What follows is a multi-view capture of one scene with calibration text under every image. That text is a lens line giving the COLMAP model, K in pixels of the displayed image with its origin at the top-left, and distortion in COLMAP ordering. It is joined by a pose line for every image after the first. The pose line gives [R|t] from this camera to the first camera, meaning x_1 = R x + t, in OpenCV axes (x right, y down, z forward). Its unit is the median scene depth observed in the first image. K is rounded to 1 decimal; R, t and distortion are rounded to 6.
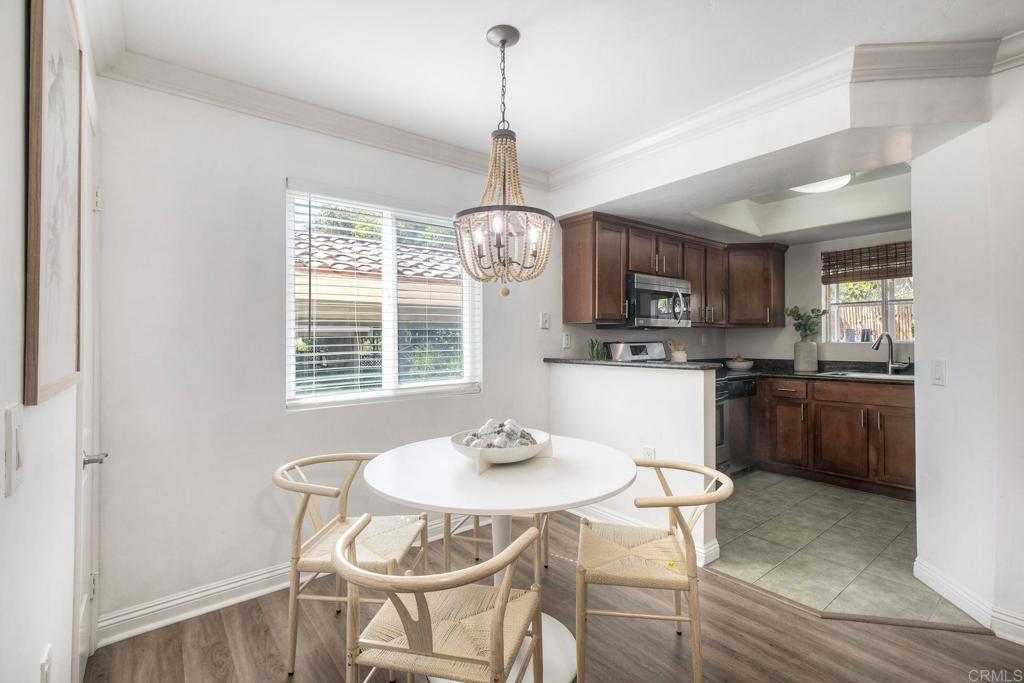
lens RADIAL K [[463.9, 0, 520.3], [0, 463.9, 333.9], [0, 0, 1]] dist [0.000507, -0.001176]
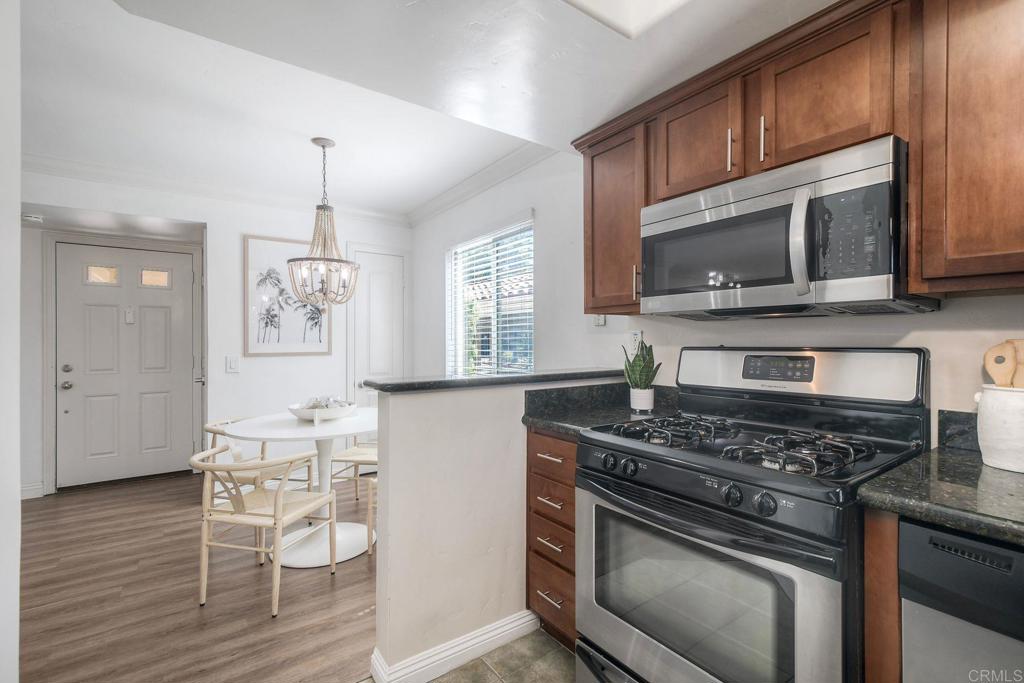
lens RADIAL K [[463.9, 0, 515.0], [0, 463.9, 337.7], [0, 0, 1]] dist [0.000507, -0.001176]
pose [[-0.063700, -0.000882, -0.997969, 0.660220], [0.016266, 0.999866, -0.001921, 0.005897], [0.997837, -0.016355, -0.063677, 0.782925]]
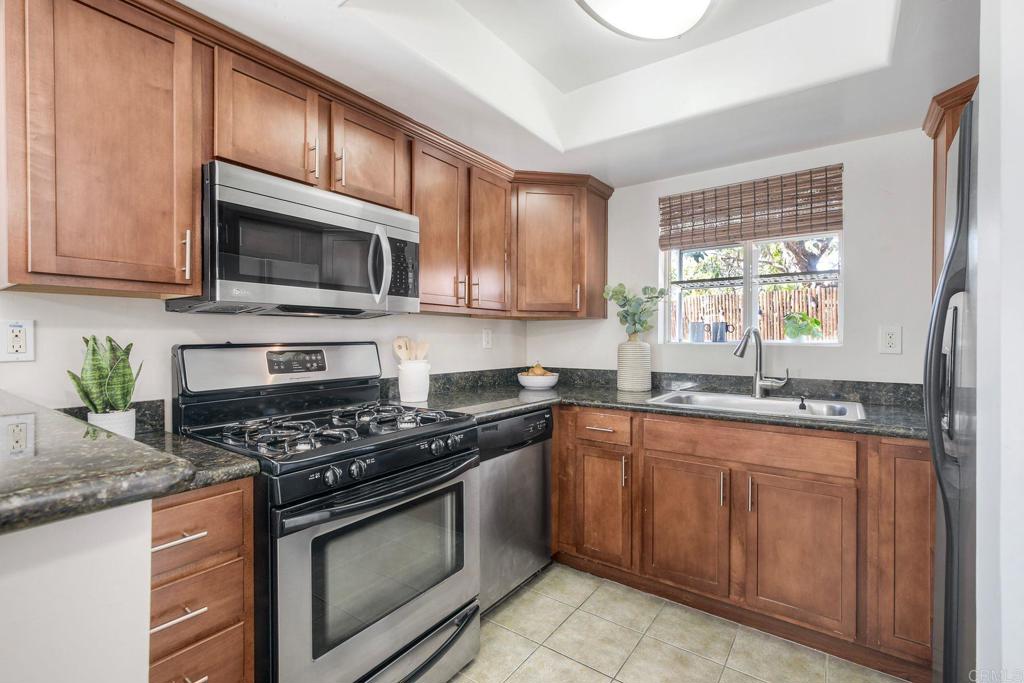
lens RADIAL K [[463.9, 0, 513.2], [0, 463.9, 341.2], [0, 0, 1]] dist [0.000507, -0.001176]
pose [[0.964234, 0.001966, 0.265046, 0.332330], [-0.007768, 0.999753, 0.020844, 0.004715], [-0.264939, -0.022157, 0.964011, 0.503355]]
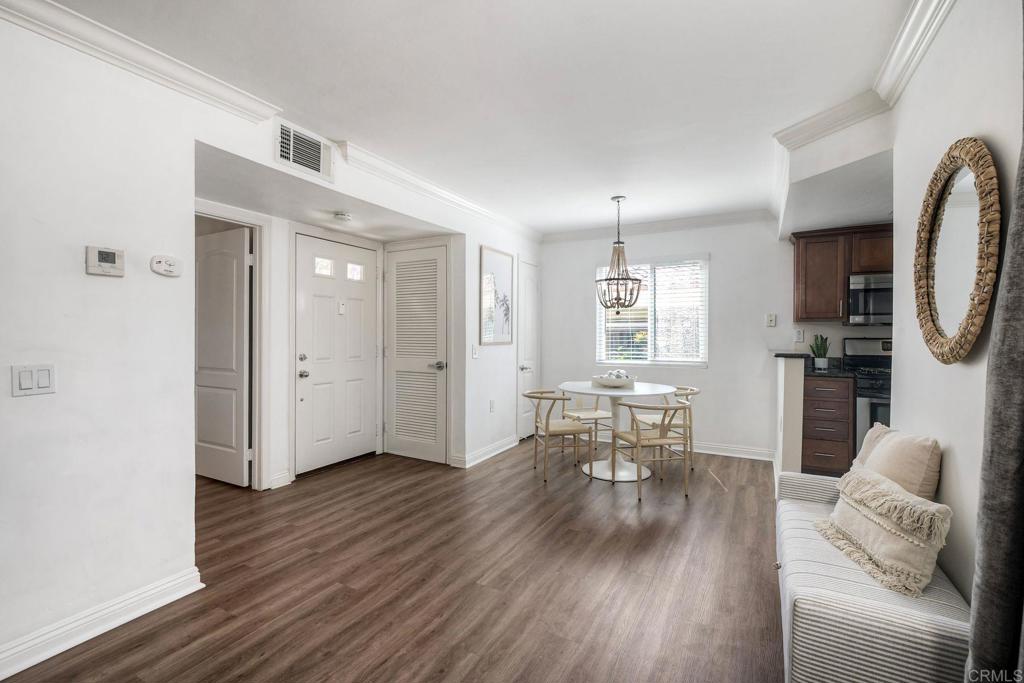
lens RADIAL K [[463.9, 0, 515.1], [0, 463.9, 338.0], [0, 0, 1]] dist [0.000507, -0.001176]
pose [[0.401383, 0.010684, -0.915848, 0.828395], [0.003619, 0.999906, 0.013251, 0.001188], [0.915903, -0.008633, 0.401306, -0.161558]]
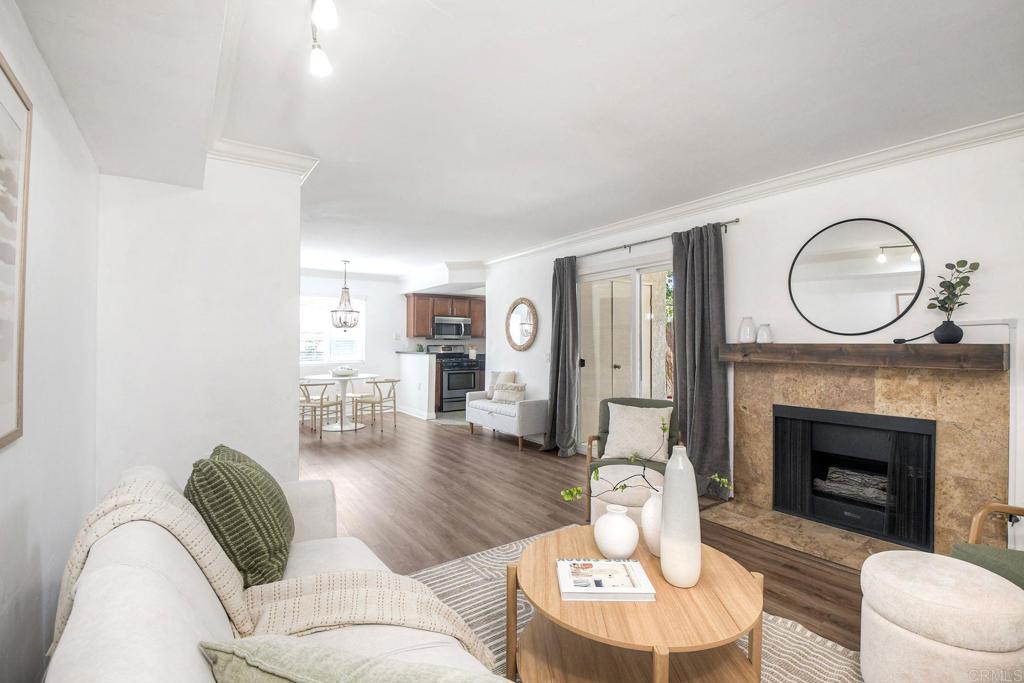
lens RADIAL K [[463.9, 0, 515.9], [0, 463.9, 344.6], [0, 0, 1]] dist [0.000507, -0.001176]
pose [[0.998843, 0.005534, -0.047767, 0.685603], [-0.005037, 0.999932, 0.010511, -0.010761], [0.047822, -0.010258, 0.998803, -1.208851]]
